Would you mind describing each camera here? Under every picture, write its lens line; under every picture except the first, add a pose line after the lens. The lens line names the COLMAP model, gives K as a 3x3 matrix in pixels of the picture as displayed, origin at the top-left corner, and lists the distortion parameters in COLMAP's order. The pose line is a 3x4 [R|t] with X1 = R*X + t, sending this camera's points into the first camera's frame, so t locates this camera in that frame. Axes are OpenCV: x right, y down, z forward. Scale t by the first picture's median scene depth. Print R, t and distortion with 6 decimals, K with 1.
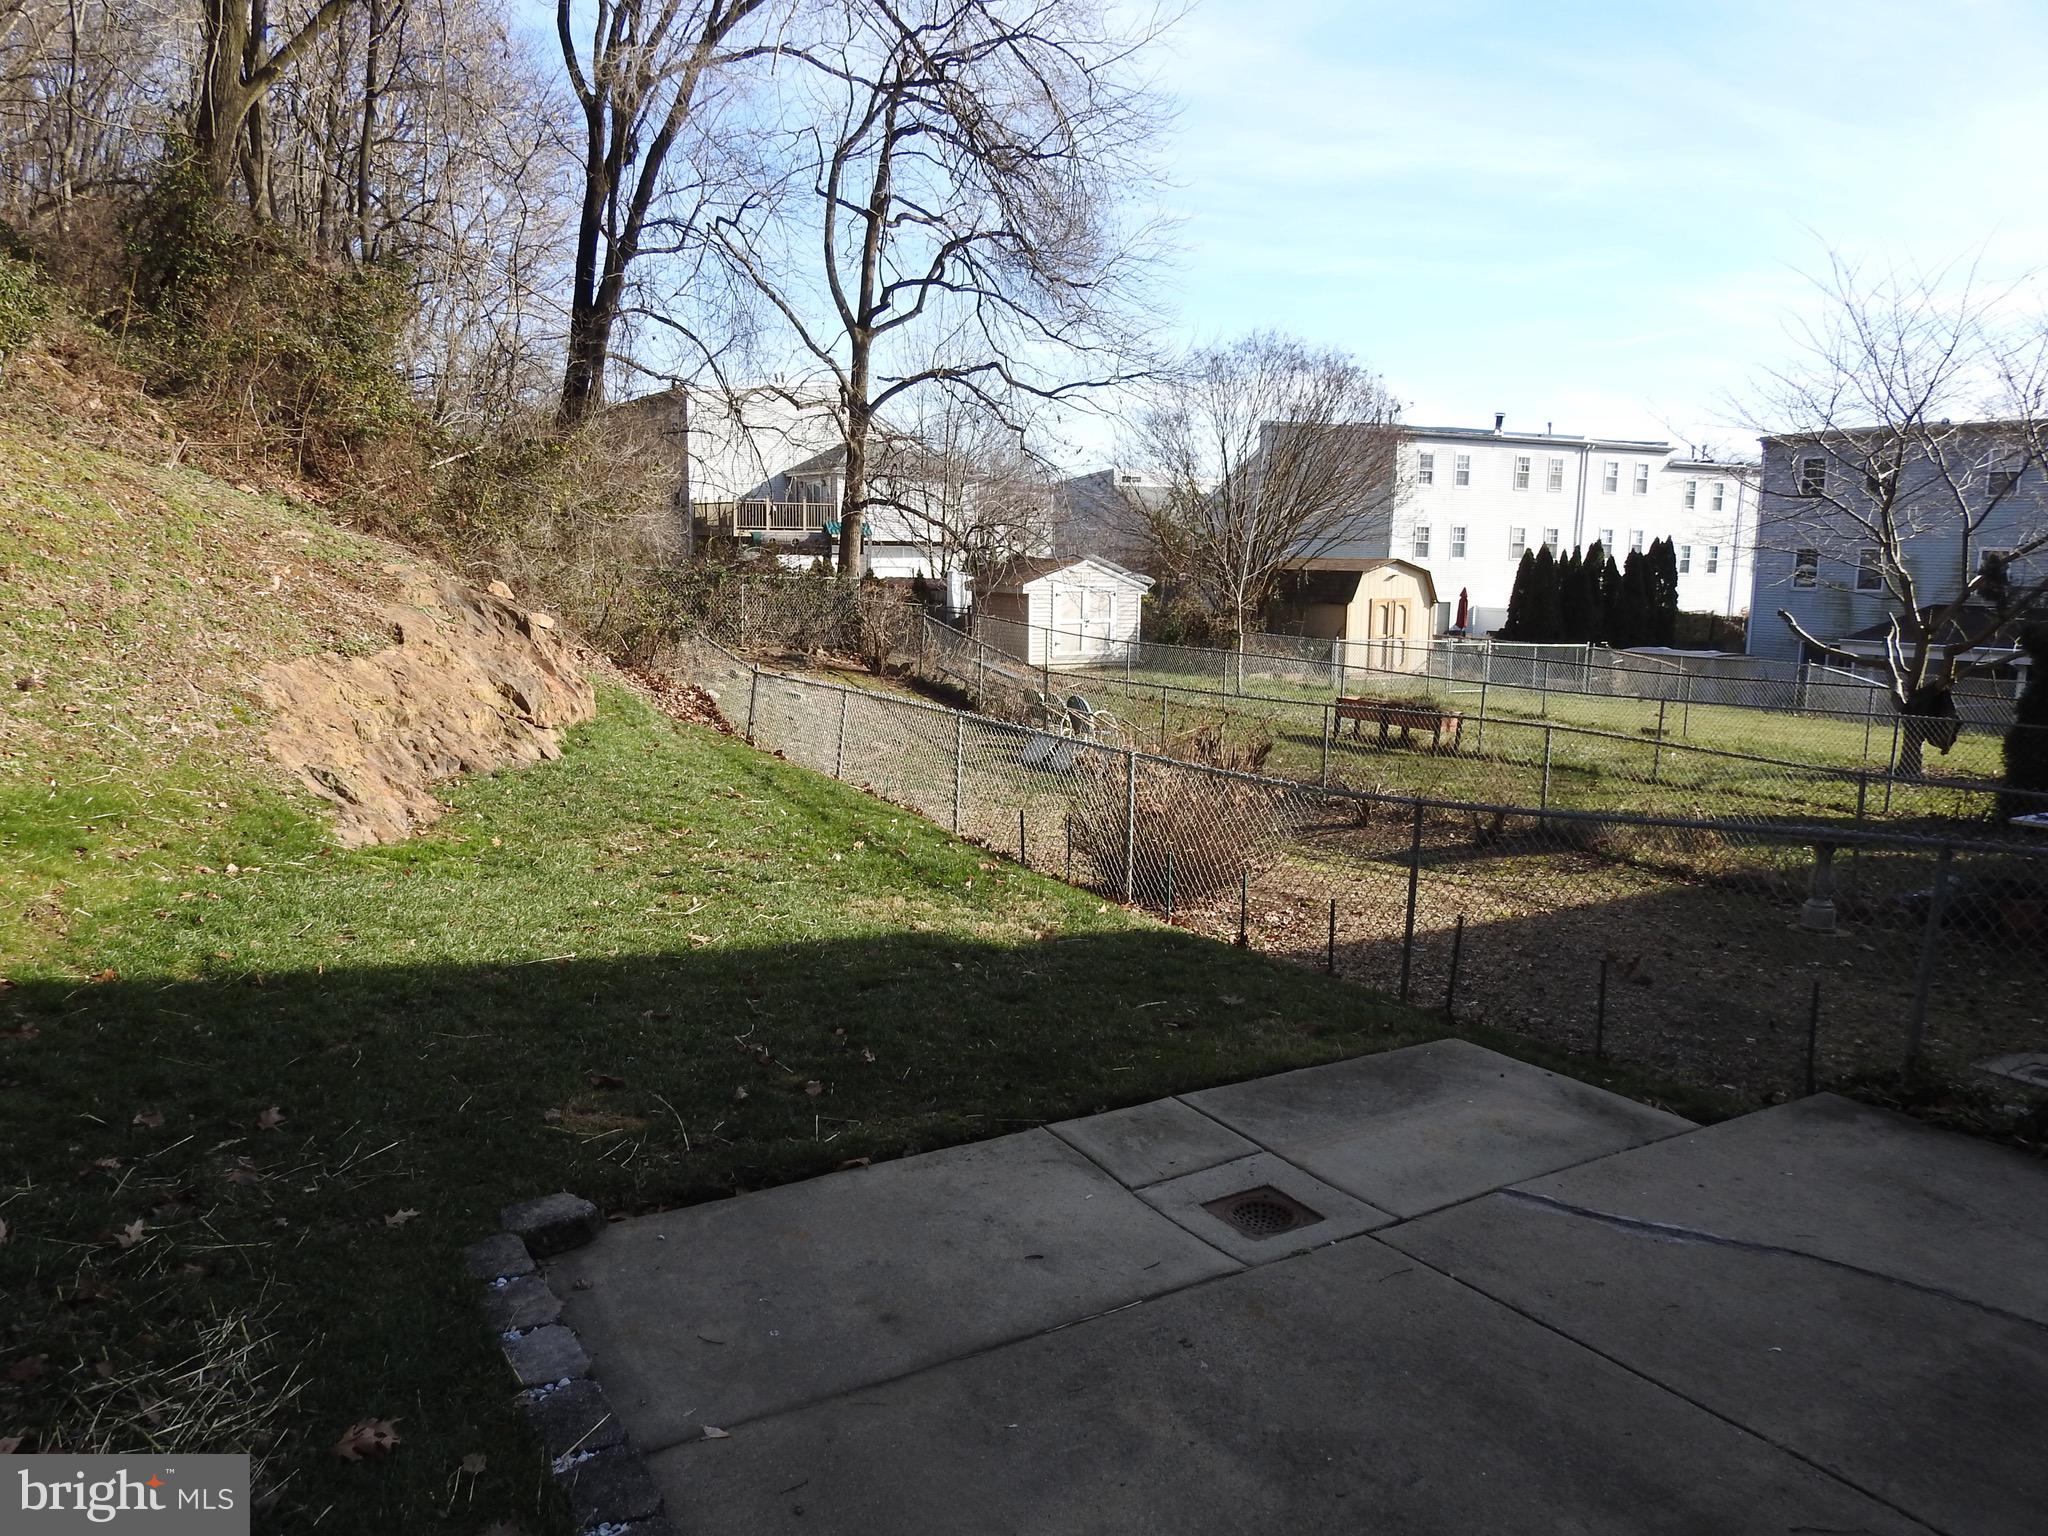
lens RADIAL K [[1479.2, 0, 1024.0], [0, 1479.2, 768.0], [0, 0, 1]] dist [-0.001085, 0.003433]
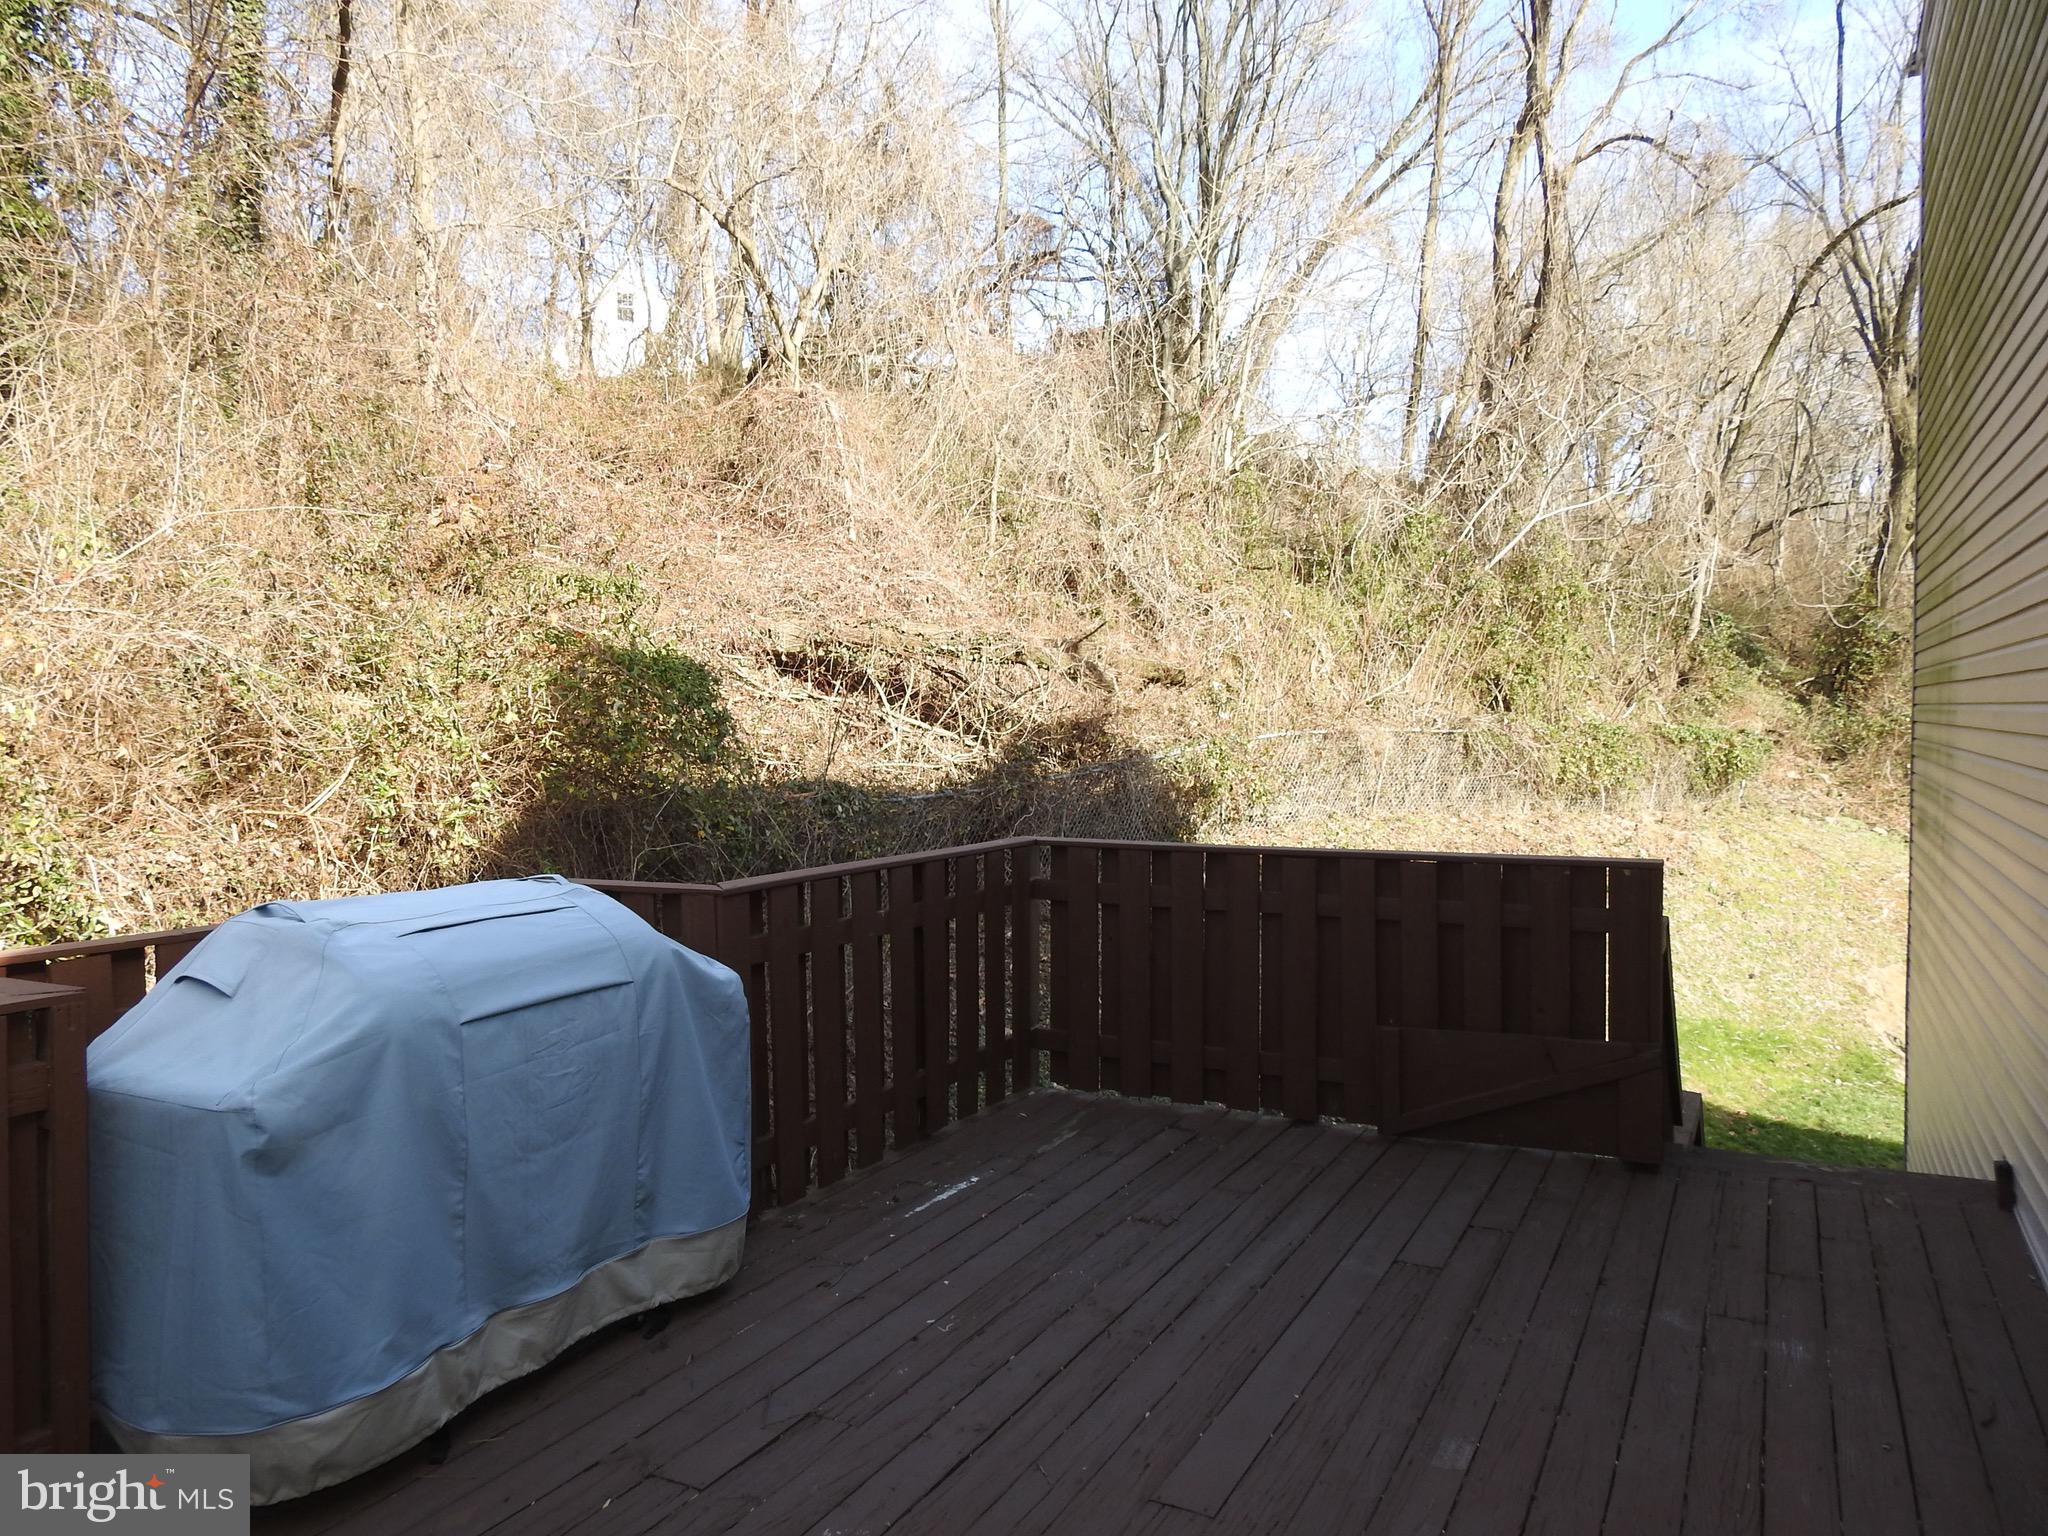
lens RADIAL K [[1479.2, 0, 1024.0], [0, 1479.2, 768.0], [0, 0, 1]] dist [-0.001085, 0.003433]
pose [[0.521891, 0.018432, -0.852813, 0.561631], [-0.116861, 0.991885, -0.050077, -0.116294], [0.844970, 0.125795, 0.519810, -0.981330]]
